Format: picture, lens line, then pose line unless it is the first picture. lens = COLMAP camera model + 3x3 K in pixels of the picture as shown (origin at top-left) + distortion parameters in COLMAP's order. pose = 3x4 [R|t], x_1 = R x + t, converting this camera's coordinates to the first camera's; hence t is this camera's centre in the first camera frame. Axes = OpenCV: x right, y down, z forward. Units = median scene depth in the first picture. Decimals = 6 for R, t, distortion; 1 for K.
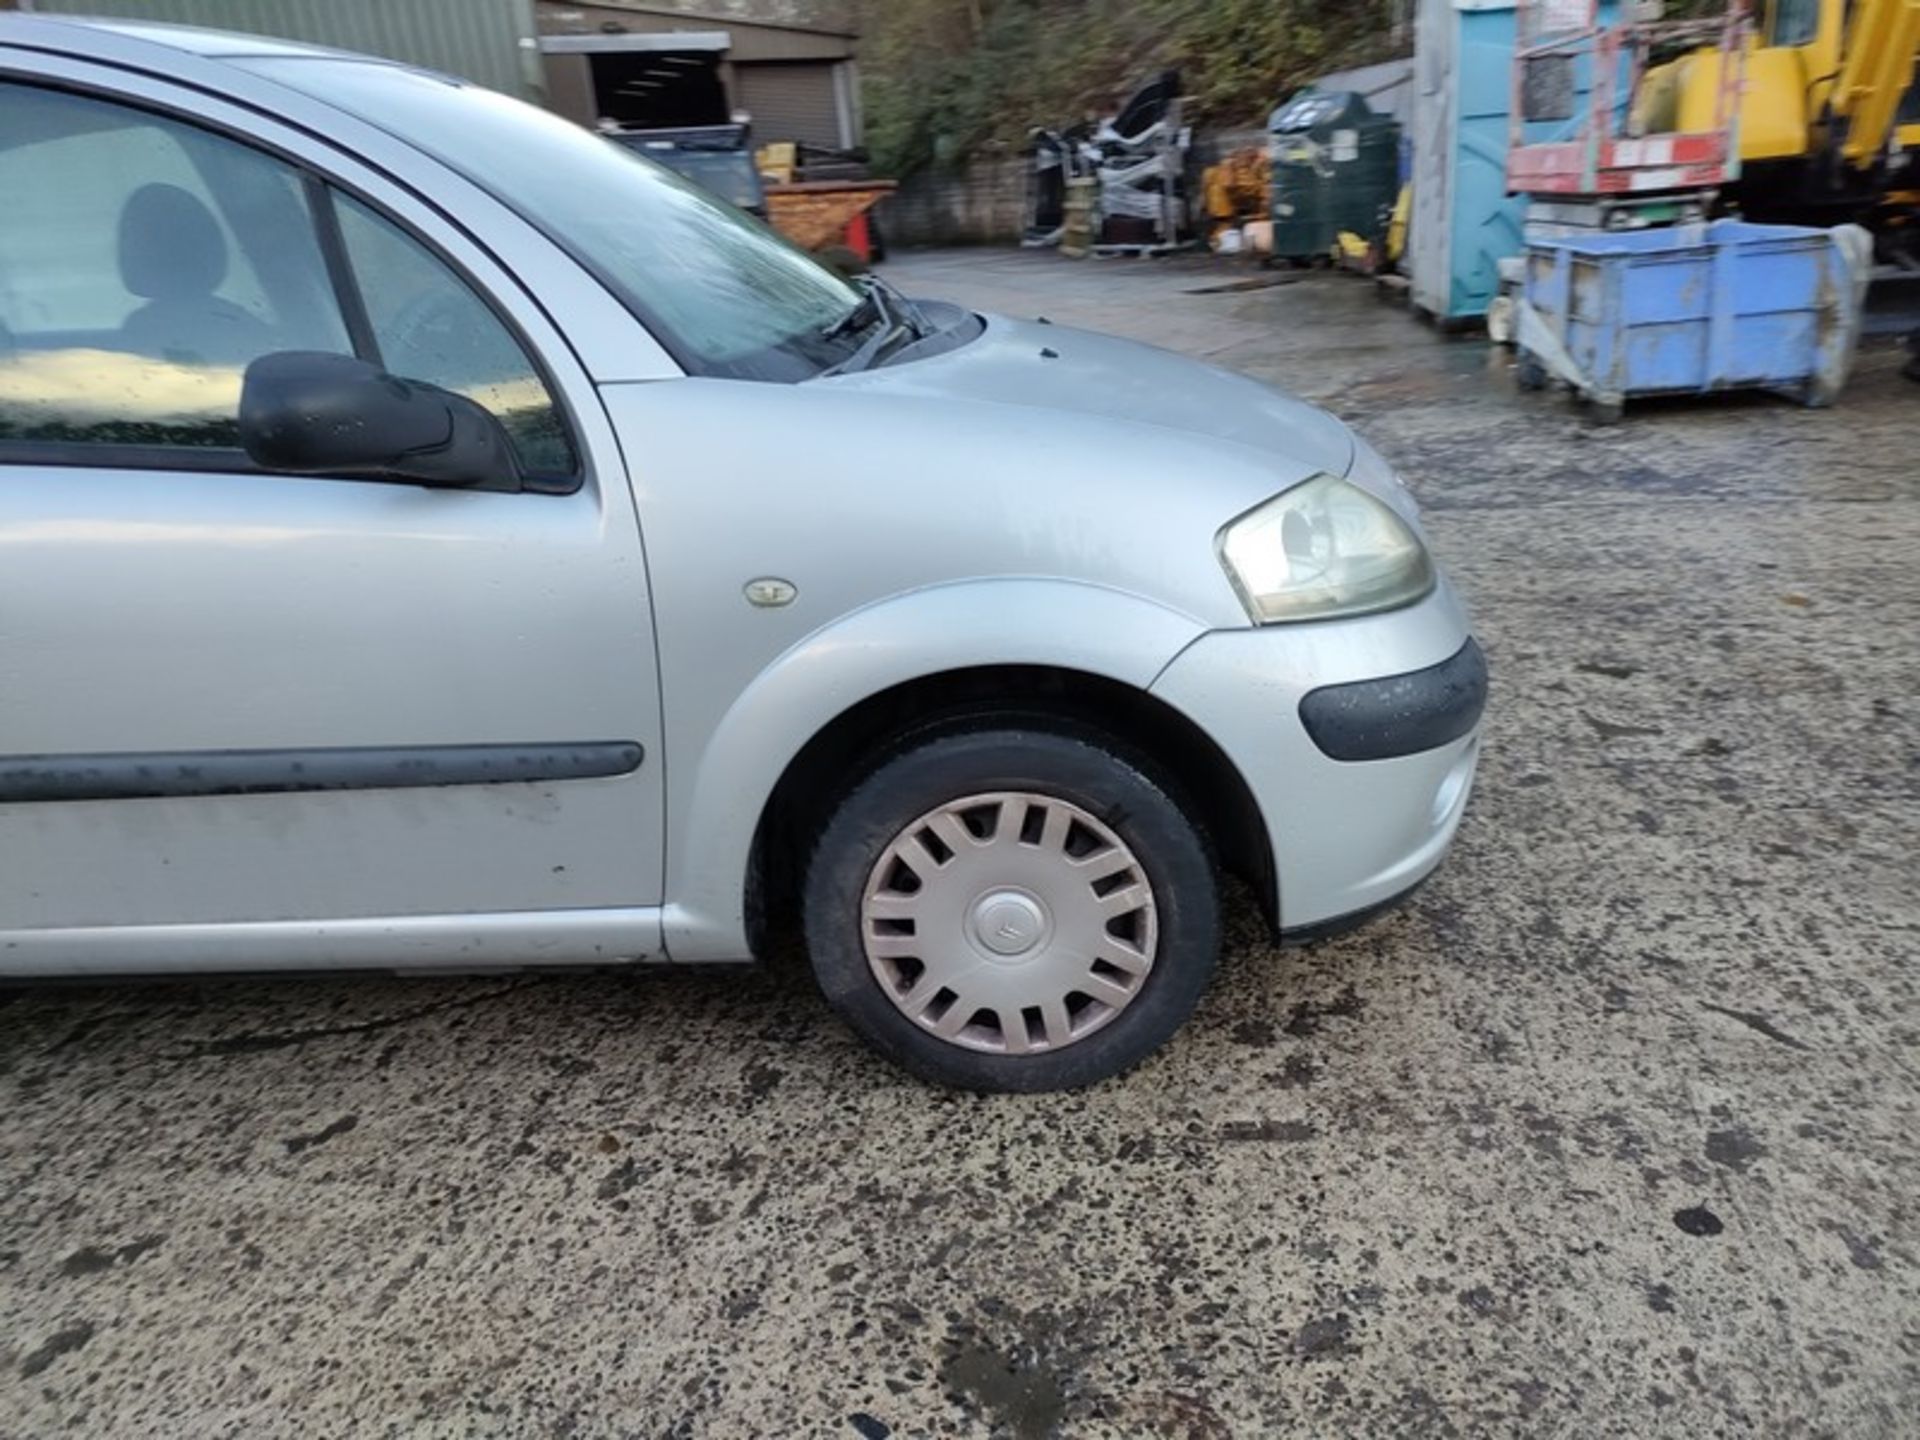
lens RADIAL K [[1394.5, 0, 957.5], [0, 1394.5, 725.9], [0, 0, 1]] dist [0.059908, -0.050458]
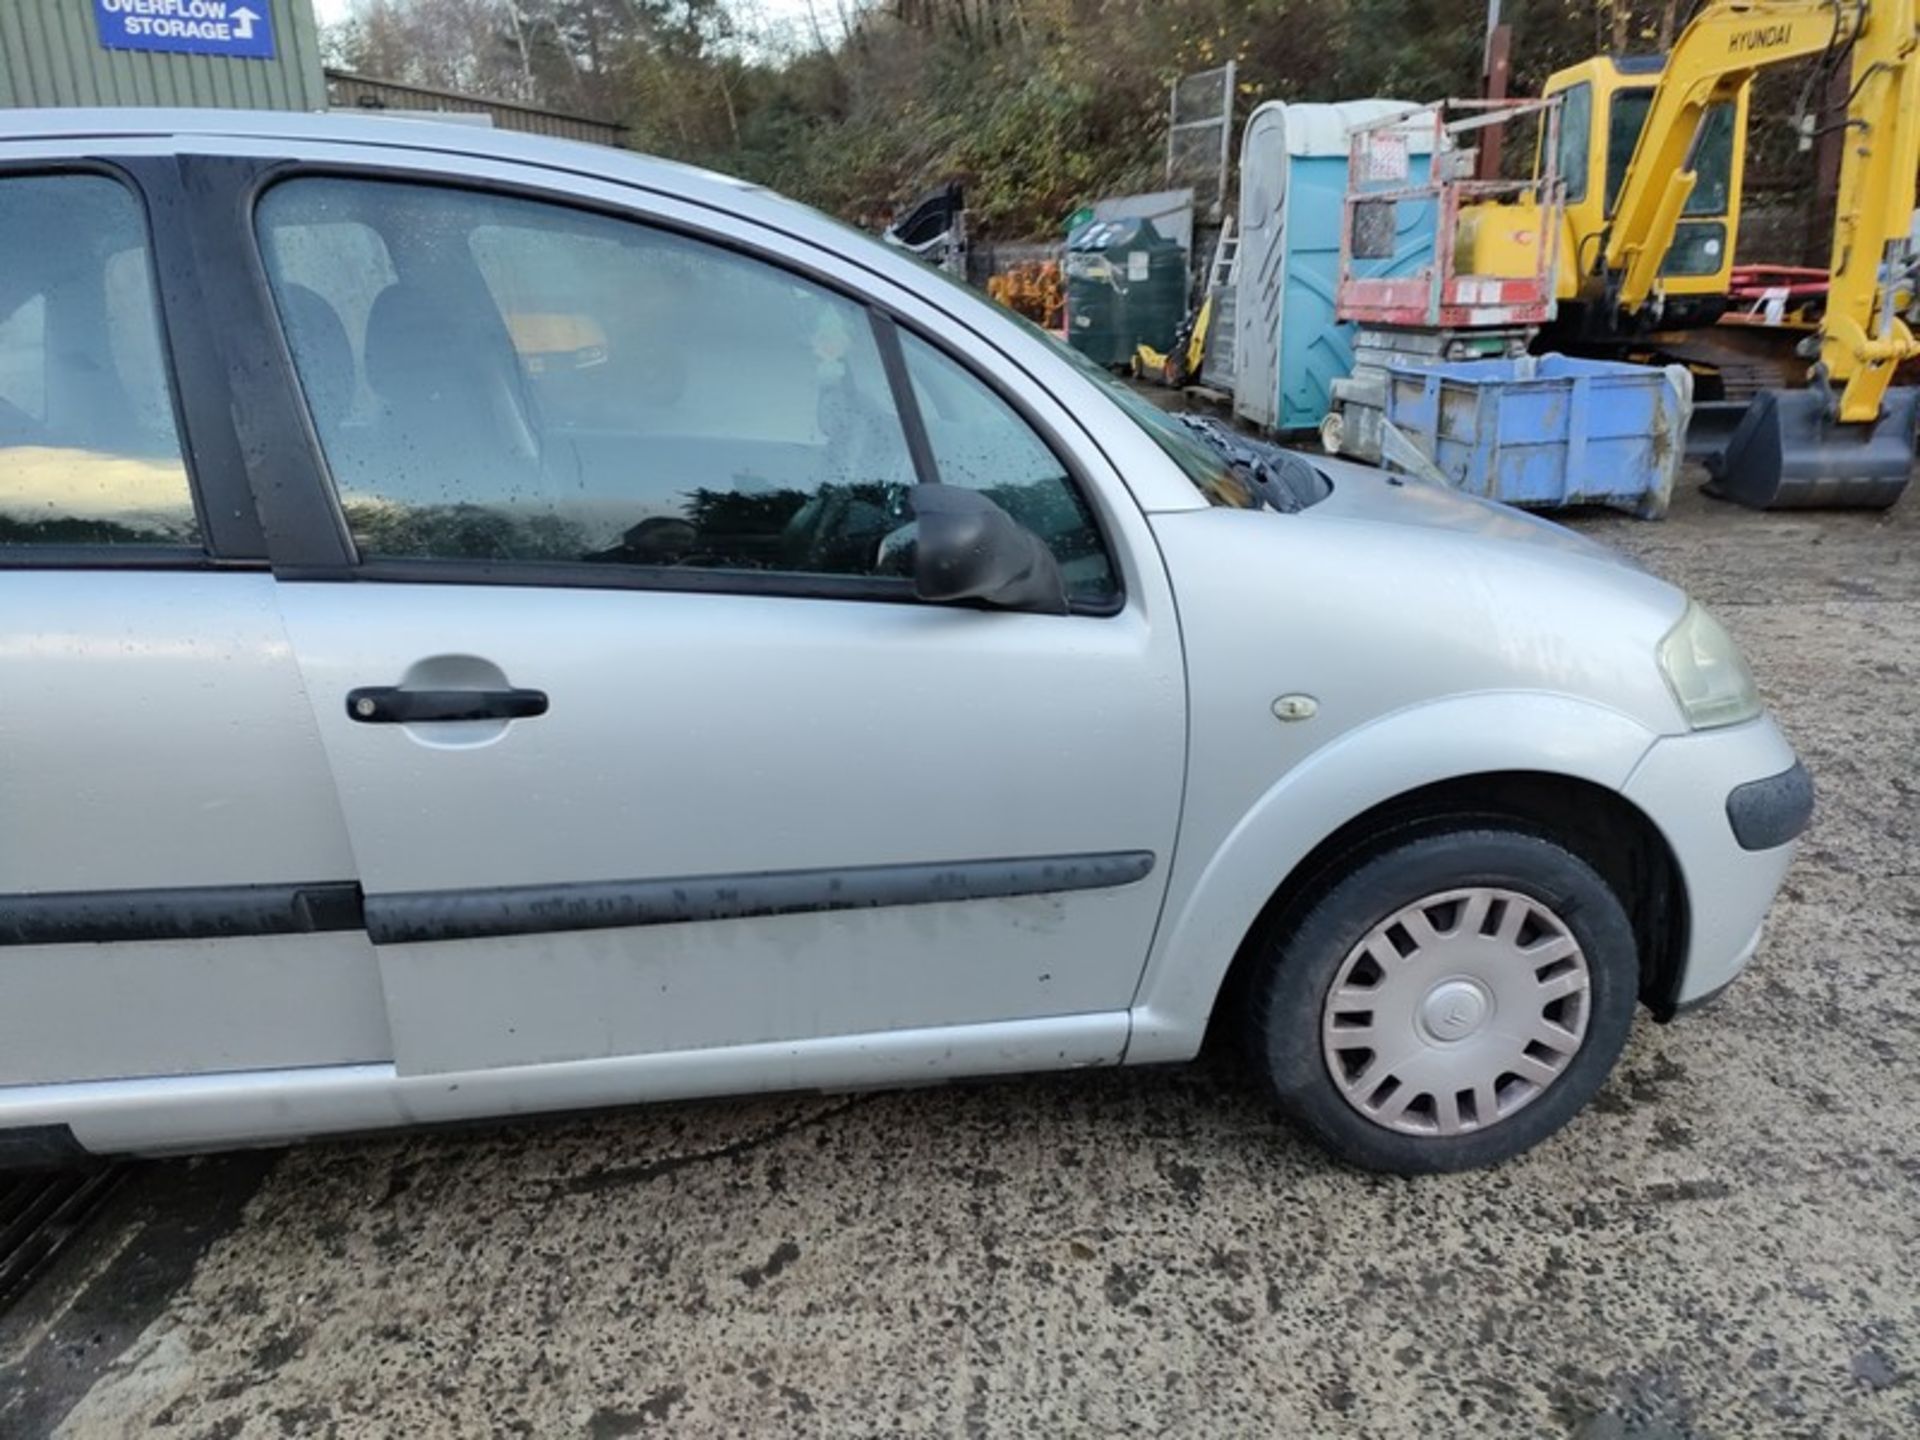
lens RADIAL K [[1394.5, 0, 961.9], [0, 1394.5, 721.3], [0, 0, 1]] dist [0.059908, -0.050458]
pose [[0.980901, -0.012916, 0.194080, -0.535968], [0.025180, 0.997829, -0.060856, -0.023417], [-0.192873, 0.064581, 0.979096, 0.004289]]
